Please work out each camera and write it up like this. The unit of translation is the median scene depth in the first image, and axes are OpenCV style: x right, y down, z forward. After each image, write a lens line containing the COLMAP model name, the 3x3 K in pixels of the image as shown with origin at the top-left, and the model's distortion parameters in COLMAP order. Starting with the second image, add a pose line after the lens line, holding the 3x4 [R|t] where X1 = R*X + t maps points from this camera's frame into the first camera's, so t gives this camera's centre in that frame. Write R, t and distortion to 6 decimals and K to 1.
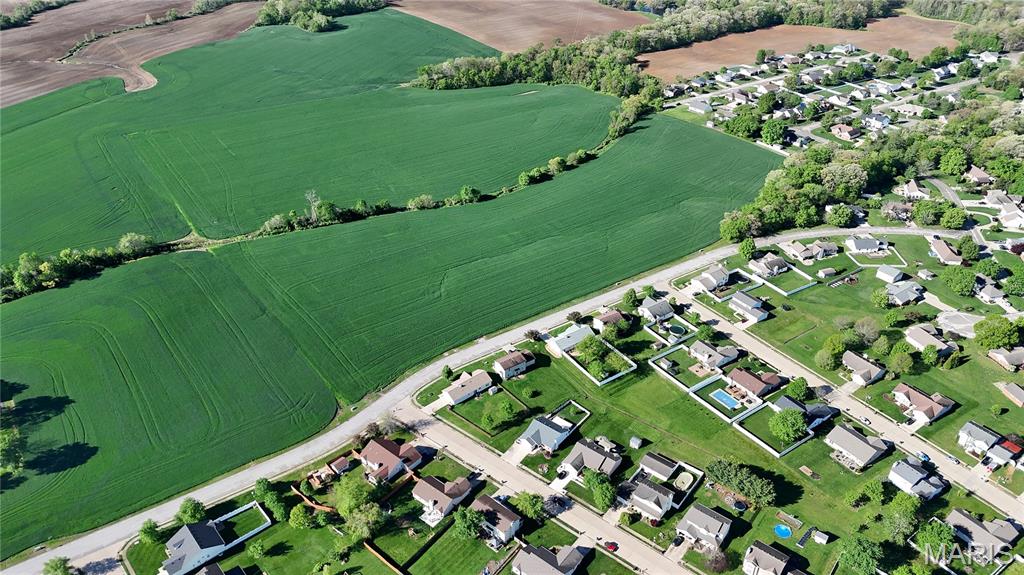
lens RADIAL K [[712.7, 0, 512.0], [0, 712.7, 287.5], [0, 0, 1]] dist [0.076553, -0.077868]
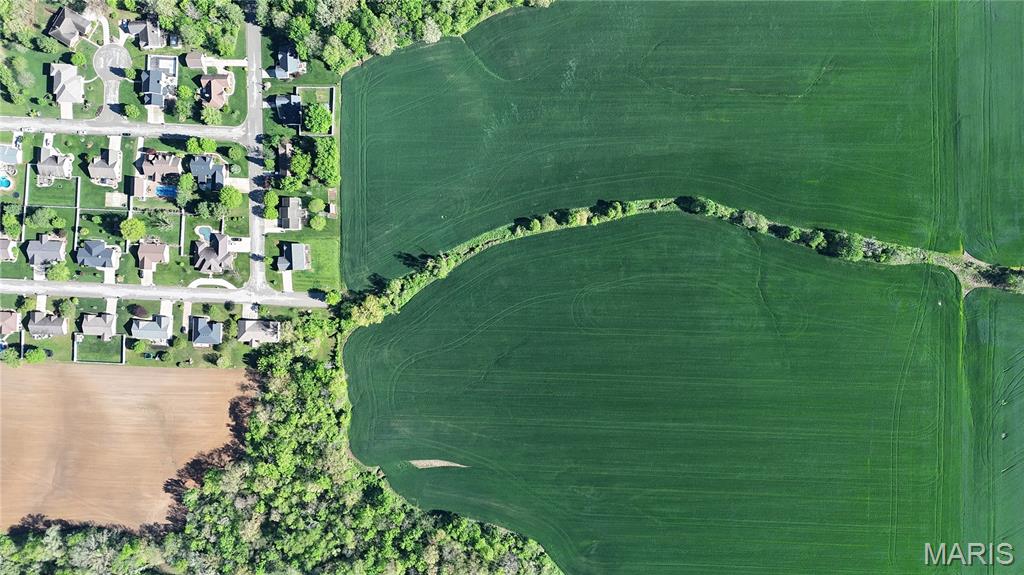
lens RADIAL K [[712.7, 0, 512.0], [0, 712.7, 287.5], [0, 0, 1]] dist [0.076553, -0.077868]
pose [[-0.807980, -0.589210, -0.000378, 0.084878], [0.326907, -0.448819, 0.831681, -1.048383], [-0.490205, 0.671858, 0.555253, 0.660472]]
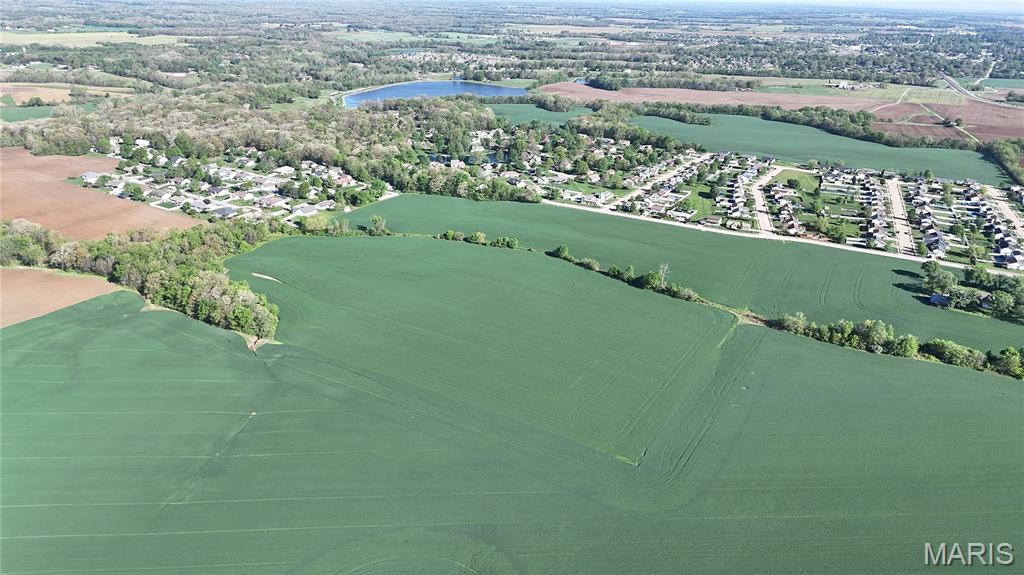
lens RADIAL K [[712.7, 0, 512.0], [0, 712.7, 287.5], [0, 0, 1]] dist [0.076553, -0.077868]
pose [[-0.408372, -0.362652, 0.837685, -1.106232], [0.465834, 0.706402, 0.532912, -0.800548], [-0.785004, 0.607848, -0.119539, 1.249030]]
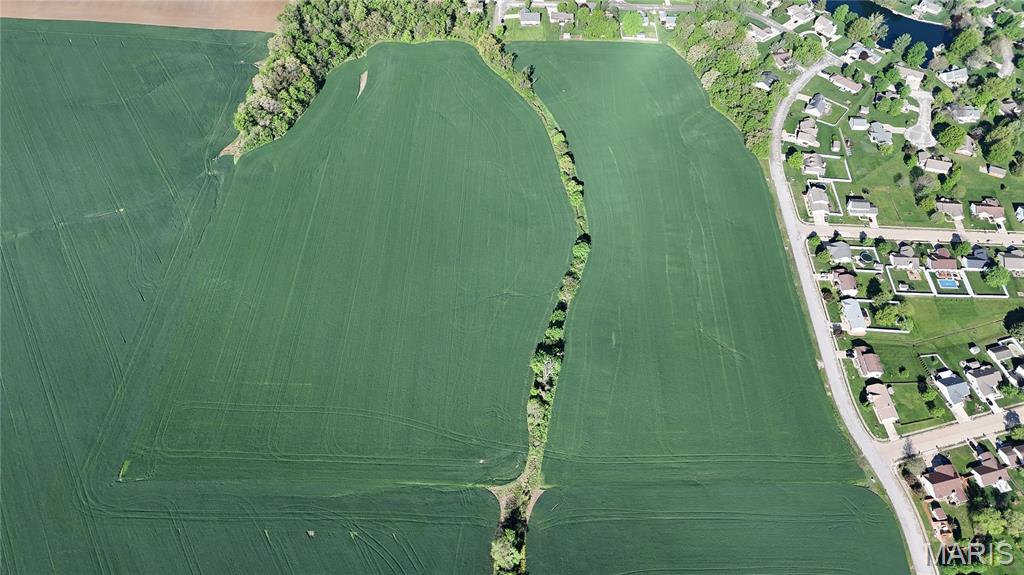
lens RADIAL K [[712.7, 0, 512.0], [0, 712.7, 287.5], [0, 0, 1]] dist [0.076553, -0.077868]
pose [[0.593391, -0.638159, 0.490551, -0.628672], [0.413162, 0.764517, 0.494783, -0.612399], [-0.690785, -0.090923, 0.717321, 0.349826]]
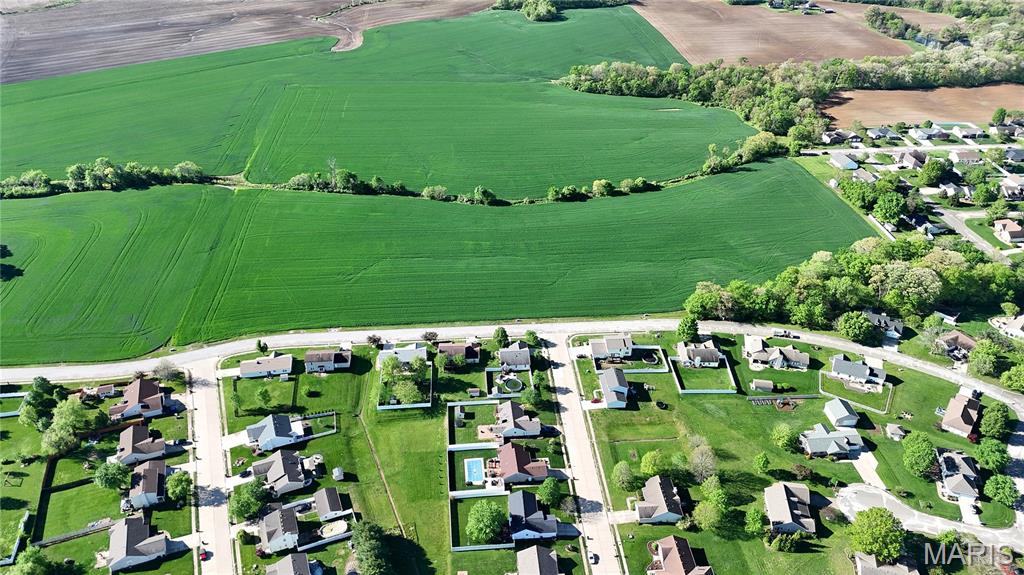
lens RADIAL K [[712.7, 0, 512.0], [0, 712.7, 287.5], [0, 0, 1]] dist [0.076553, -0.077868]
pose [[0.869248, 0.273208, -0.412026, 0.408266], [-0.270927, 0.960386, 0.065244, -0.083282], [0.413529, 0.054916, 0.908833, 0.133326]]
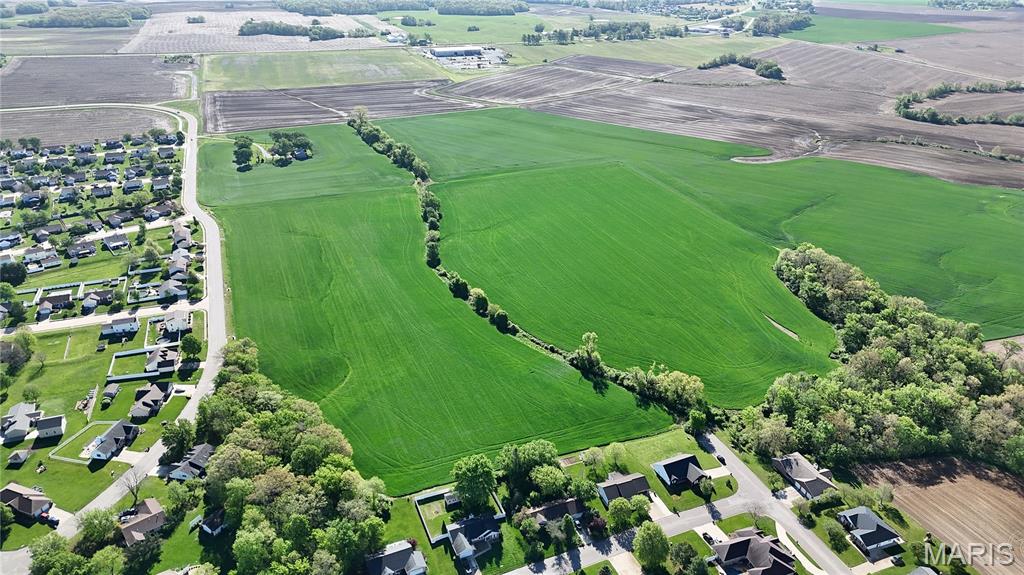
lens RADIAL K [[712.7, 0, 512.0], [0, 712.7, 287.5], [0, 0, 1]] dist [0.076553, -0.077868]
pose [[-0.237323, 0.419733, -0.876072, 0.873568], [-0.532852, 0.697811, 0.478674, -0.668791], [0.812248, 0.580417, 0.058049, 1.057469]]
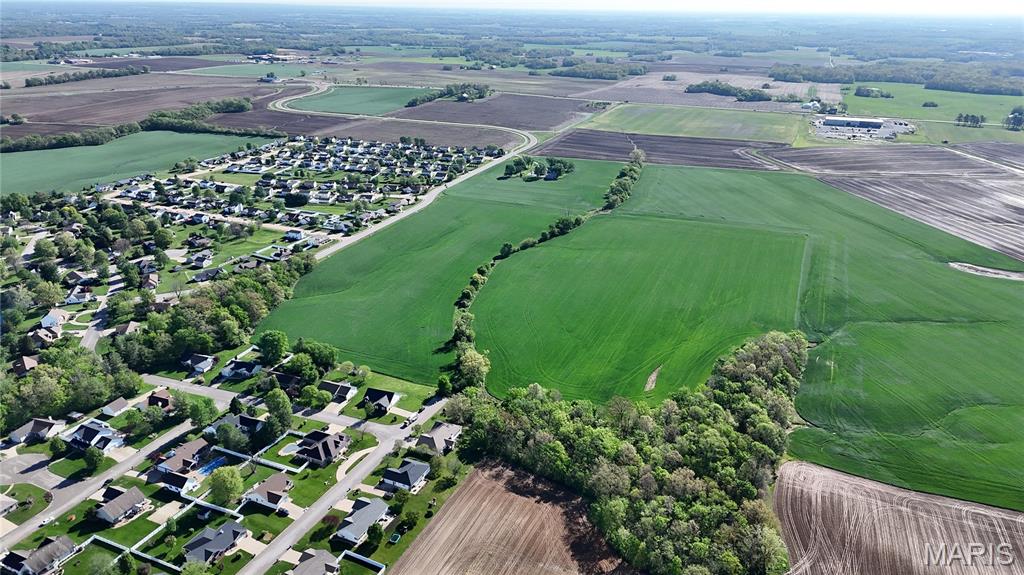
lens RADIAL K [[712.7, 0, 512.0], [0, 712.7, 287.5], [0, 0, 1]] dist [0.076553, -0.077868]
pose [[-0.846224, 0.182563, -0.500575, 0.608461], [-0.301653, 0.610269, 0.732514, -1.060027], [0.439216, 0.770871, -0.461354, 1.660723]]
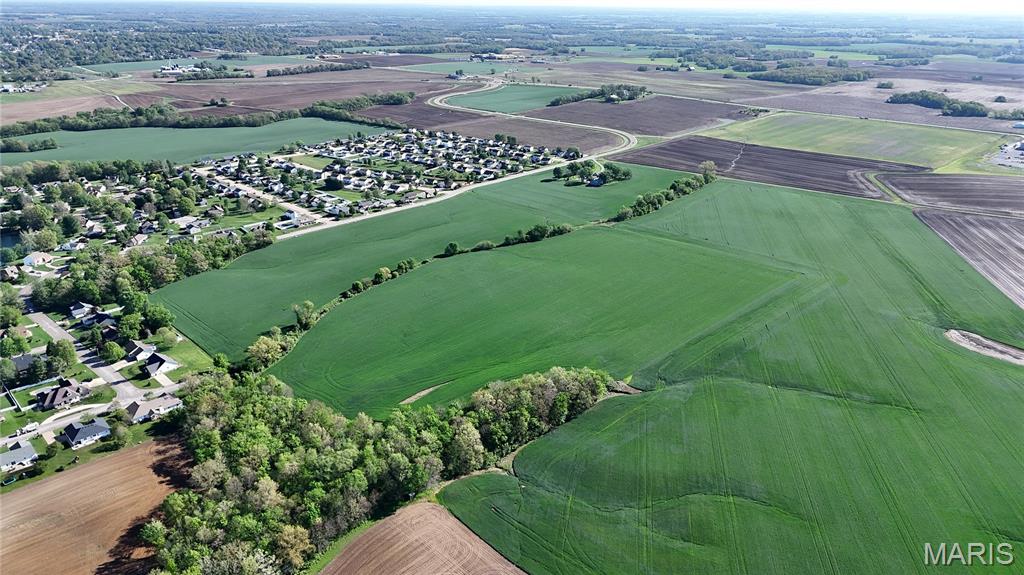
lens RADIAL K [[712.7, 0, 512.0], [0, 712.7, 287.5], [0, 0, 1]] dist [0.076553, -0.077868]
pose [[-0.983902, 0.057467, -0.169218, 0.058459], [-0.104465, 0.583322, 0.805496, -1.158117], [0.144998, 0.810206, -0.567928, 1.809908]]
